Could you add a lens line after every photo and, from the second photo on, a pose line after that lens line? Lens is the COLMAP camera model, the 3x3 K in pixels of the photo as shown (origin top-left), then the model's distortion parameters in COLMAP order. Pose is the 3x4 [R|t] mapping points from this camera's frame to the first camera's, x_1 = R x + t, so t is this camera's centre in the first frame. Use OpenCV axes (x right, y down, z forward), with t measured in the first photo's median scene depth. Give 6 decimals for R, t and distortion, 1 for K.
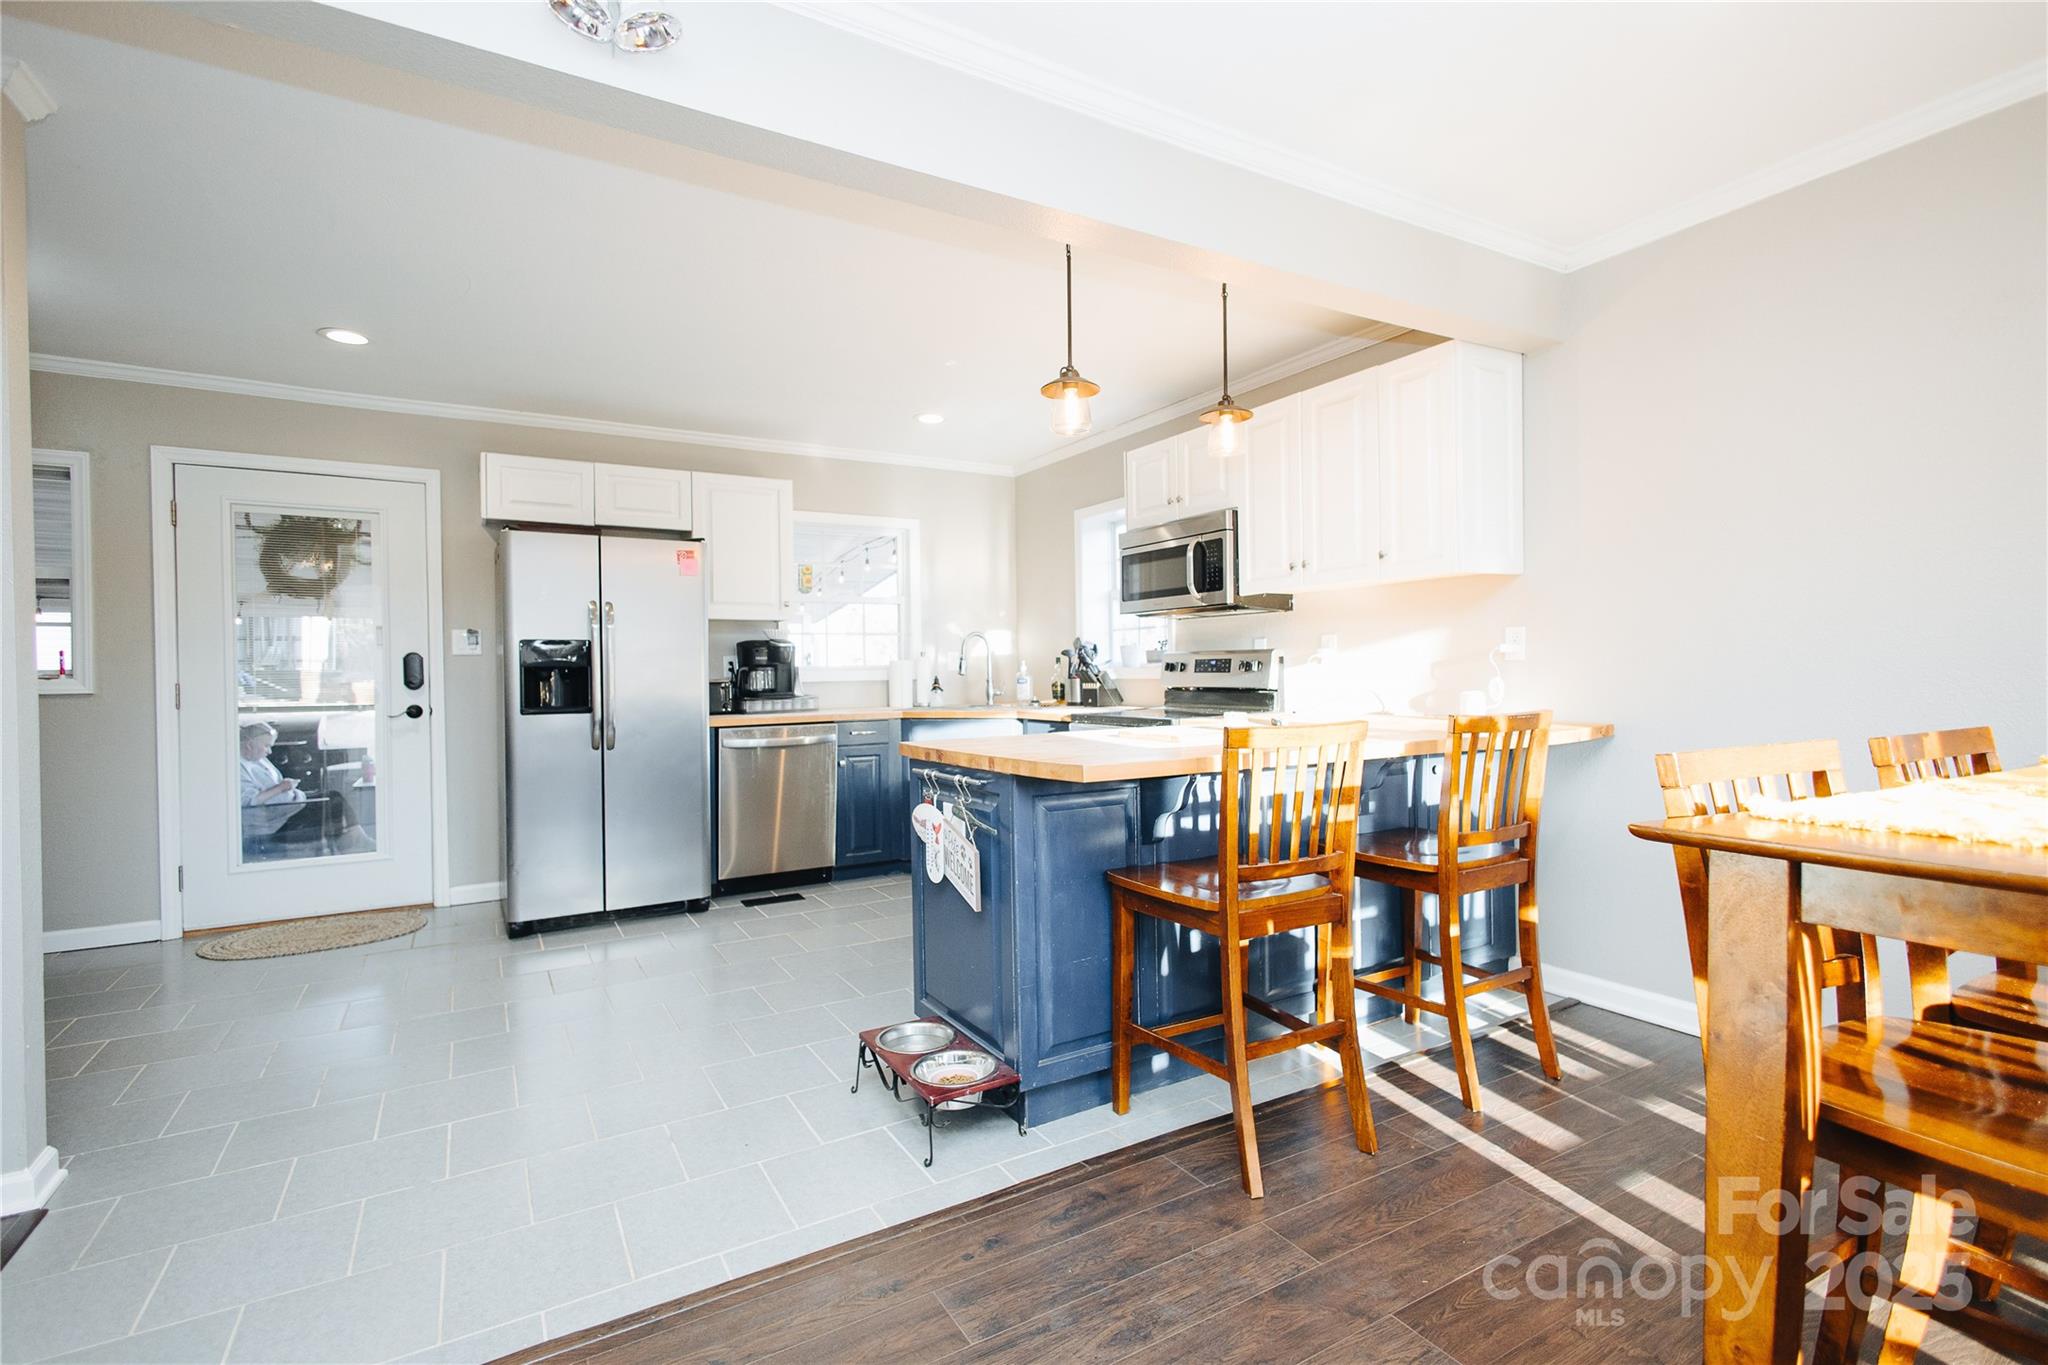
lens RADIAL K [[949.0, 0, 1019.6], [0, 949.0, 682.2], [0, 0, 1]] dist [0.013161, 0.001325]
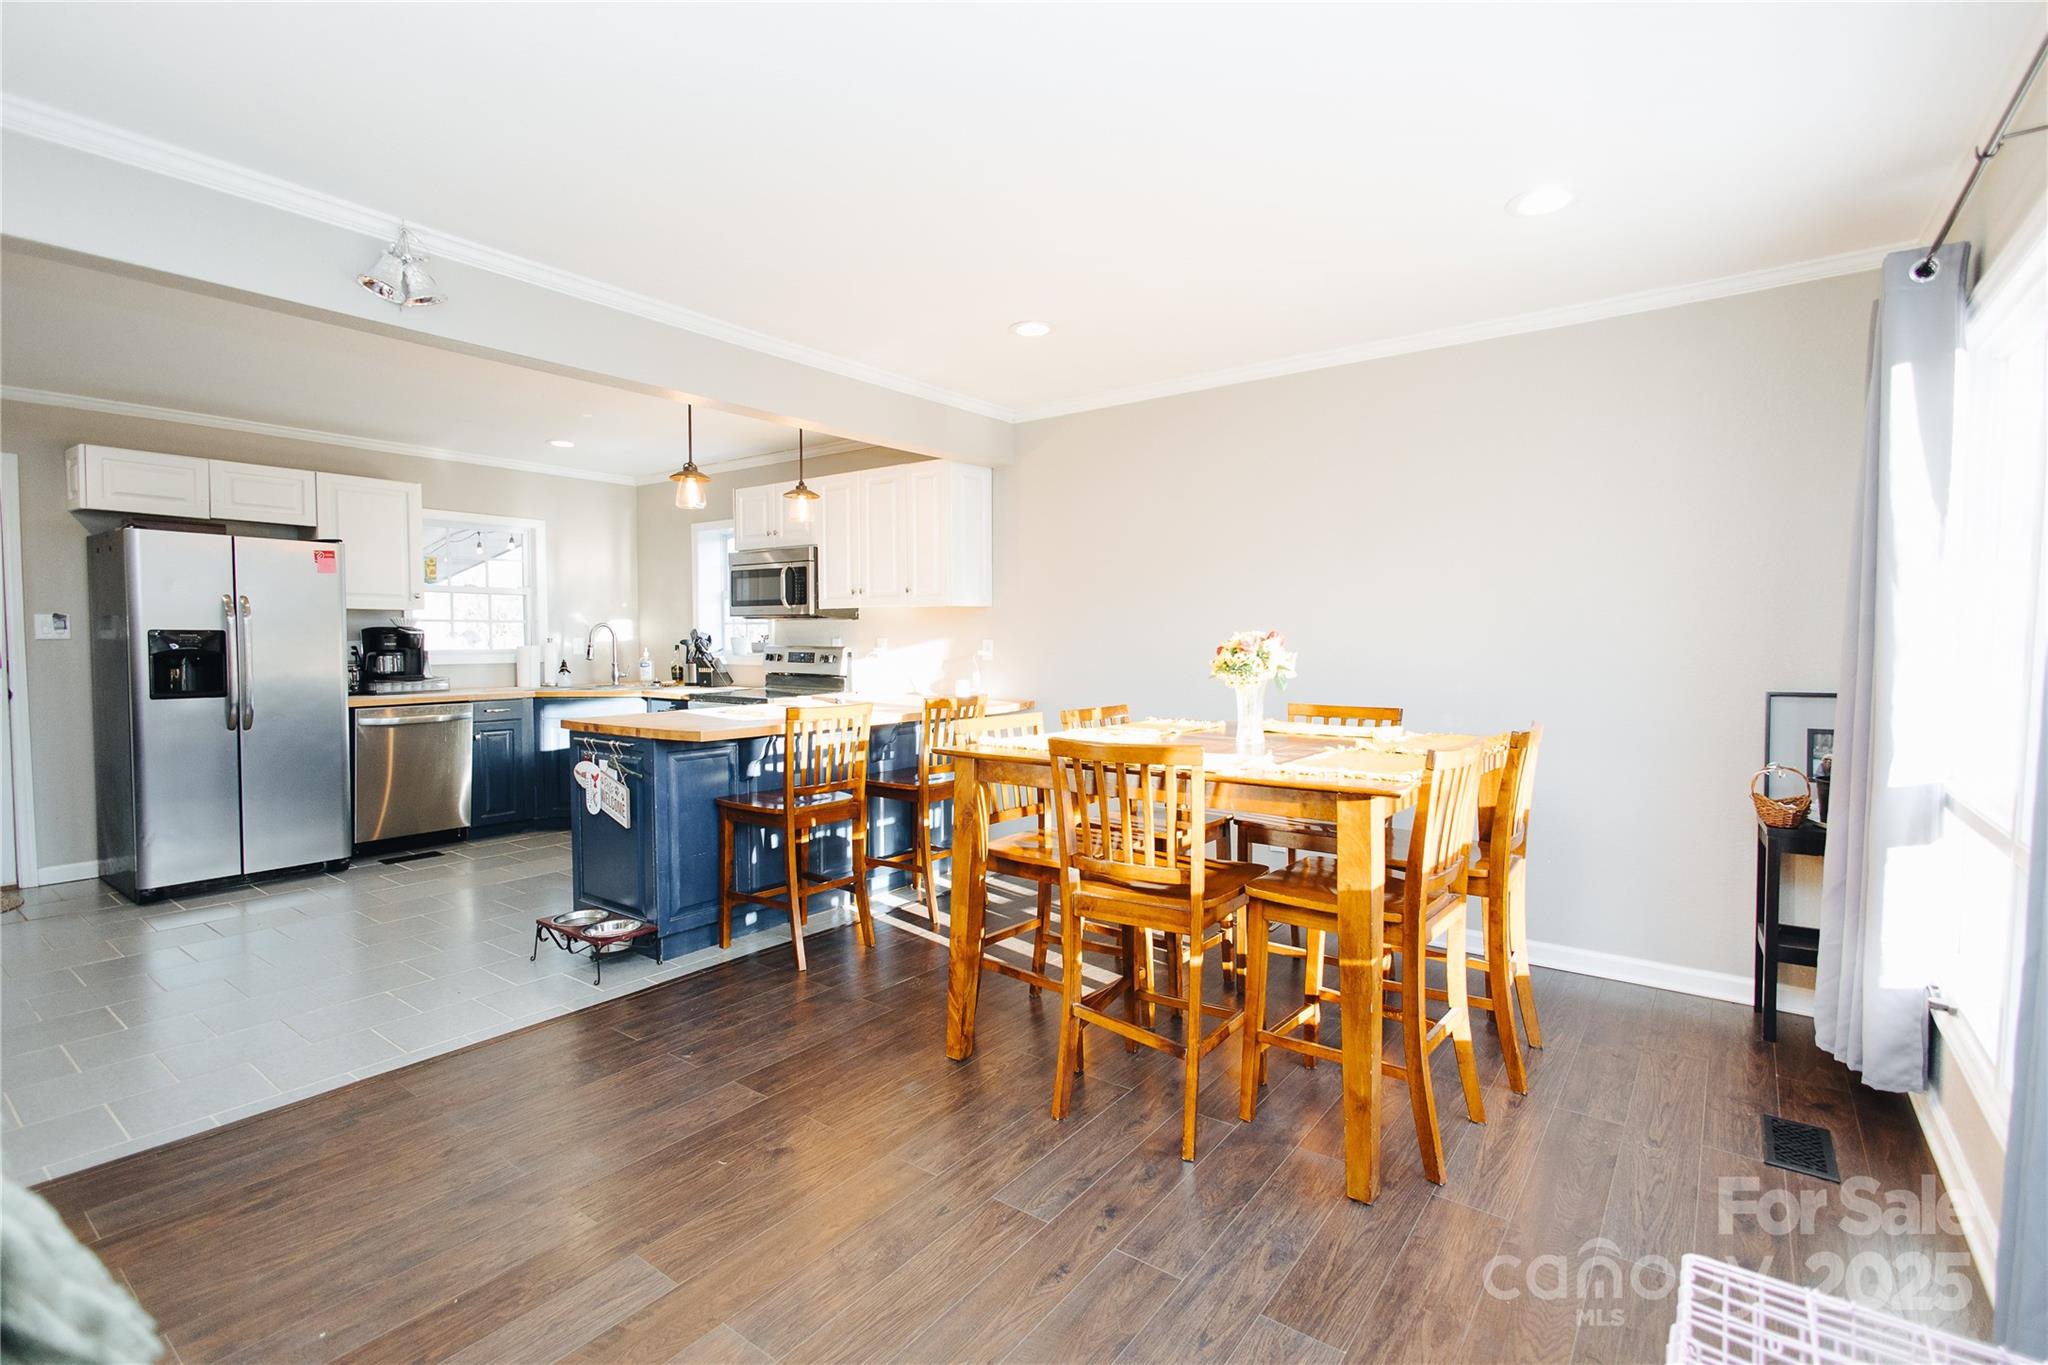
lens RADIAL K [[949.0, 0, 1023.0], [0, 949.0, 682.7], [0, 0, 1]] dist [0.013161, 0.001325]
pose [[0.922277, -0.001745, 0.386525, -0.028298], [-0.011228, 0.999447, 0.031305, -0.028997], [-0.386366, -0.033212, 0.921747, -0.382288]]
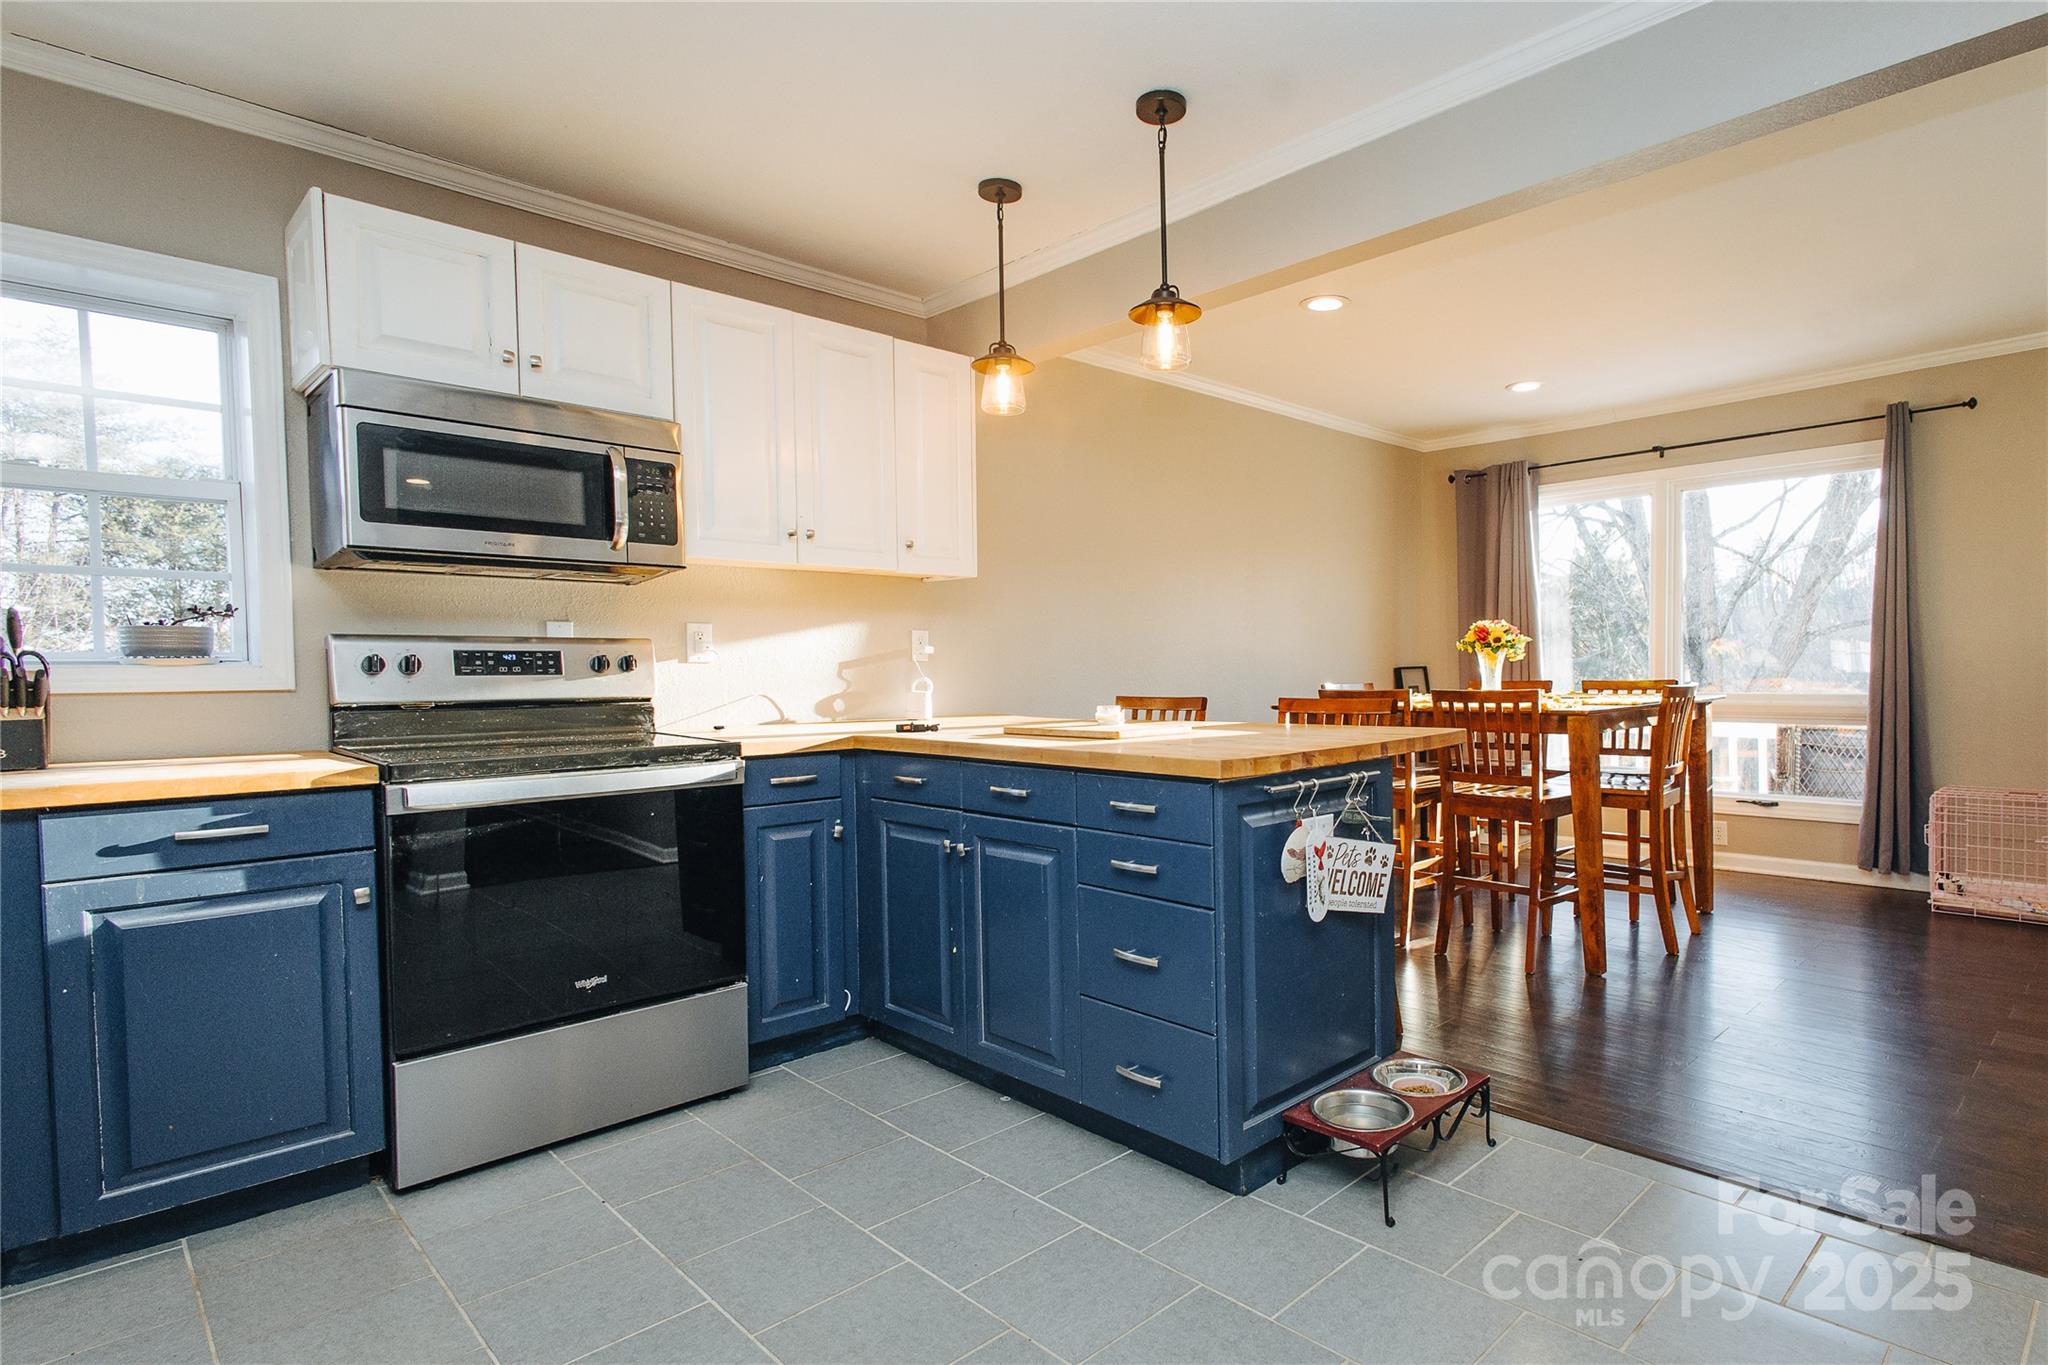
lens RADIAL K [[1056.6, 0, 1141.3], [0, 1056.6, 701.6], [0, 0, 1]] dist [0.002145, 0.001003]
pose [[-0.280485, -0.008175, 0.959823, -0.553346], [0.030435, 0.999385, 0.017406, 0.007215], [-0.959376, 0.034095, -0.280064, 0.869057]]
